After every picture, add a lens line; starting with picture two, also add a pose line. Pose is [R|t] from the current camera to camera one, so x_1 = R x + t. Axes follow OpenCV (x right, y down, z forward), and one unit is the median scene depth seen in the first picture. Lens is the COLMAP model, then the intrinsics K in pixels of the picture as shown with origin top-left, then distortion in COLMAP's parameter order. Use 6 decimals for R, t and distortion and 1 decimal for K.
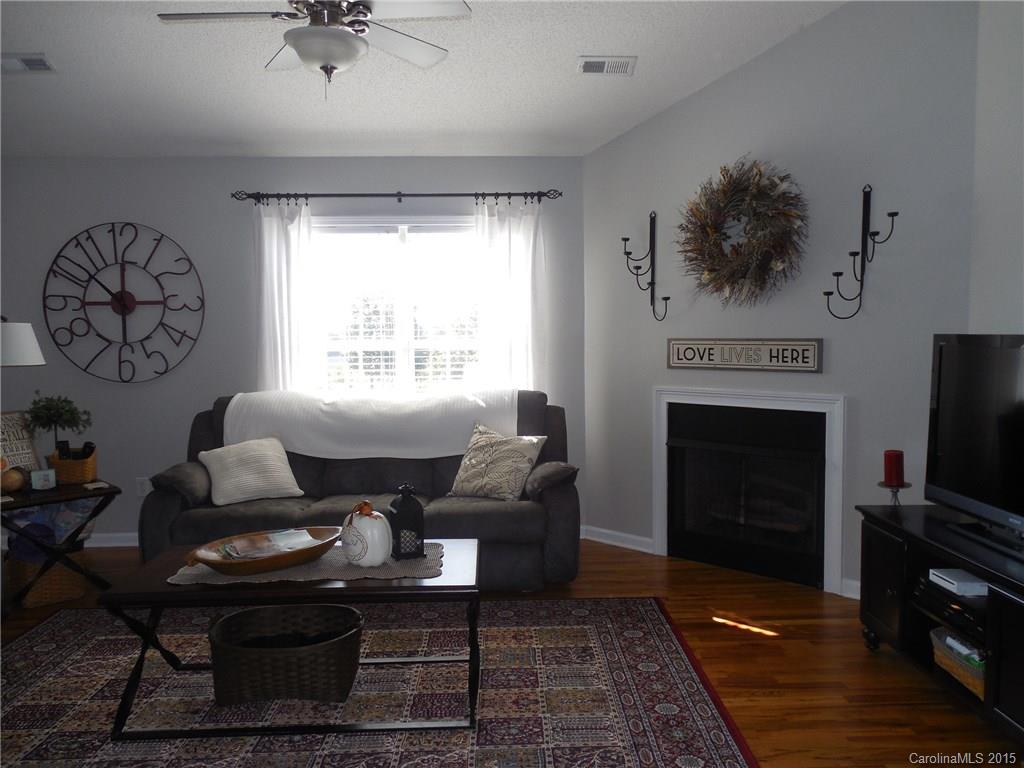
lens RADIAL K [[763.5, 0, 512.0], [0, 763.5, 384.0], [0, 0, 1]] dist [0.011763, 0.000995]
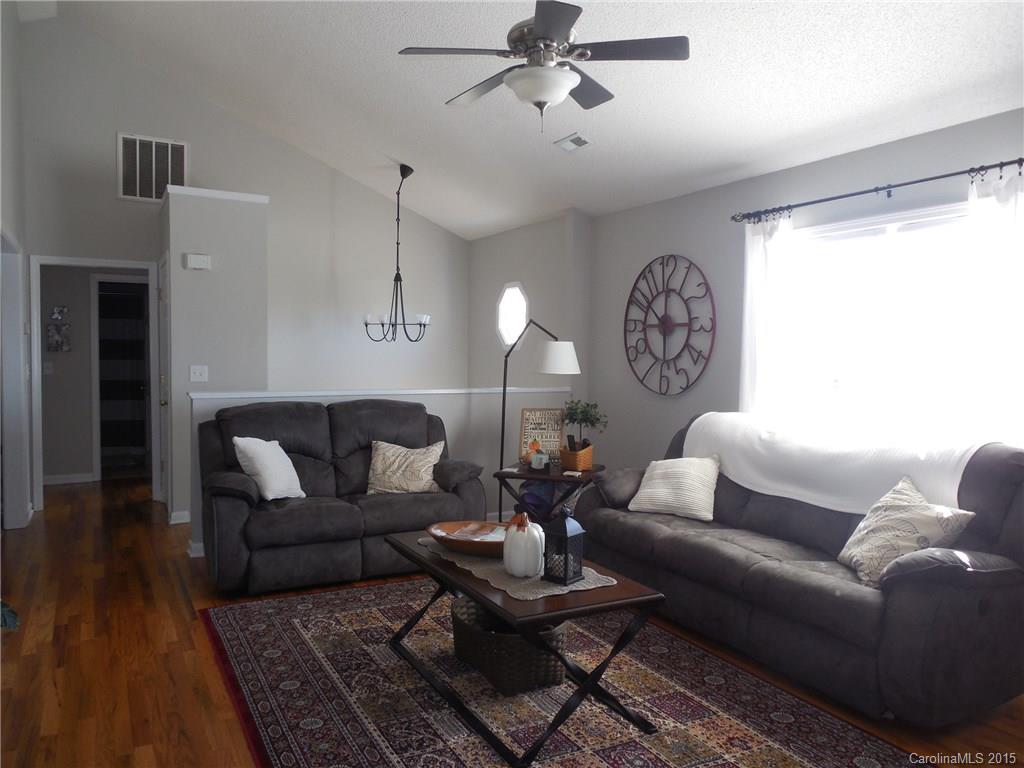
lens RADIAL K [[763.5, 0, 512.0], [0, 763.5, 384.0], [0, 0, 1]] dist [0.011763, 0.000995]
pose [[0.454294, 0.054933, -0.889157, 0.406854], [-0.080250, 0.996563, 0.020567, -0.023947], [0.887230, 0.062012, 0.457140, 0.283223]]
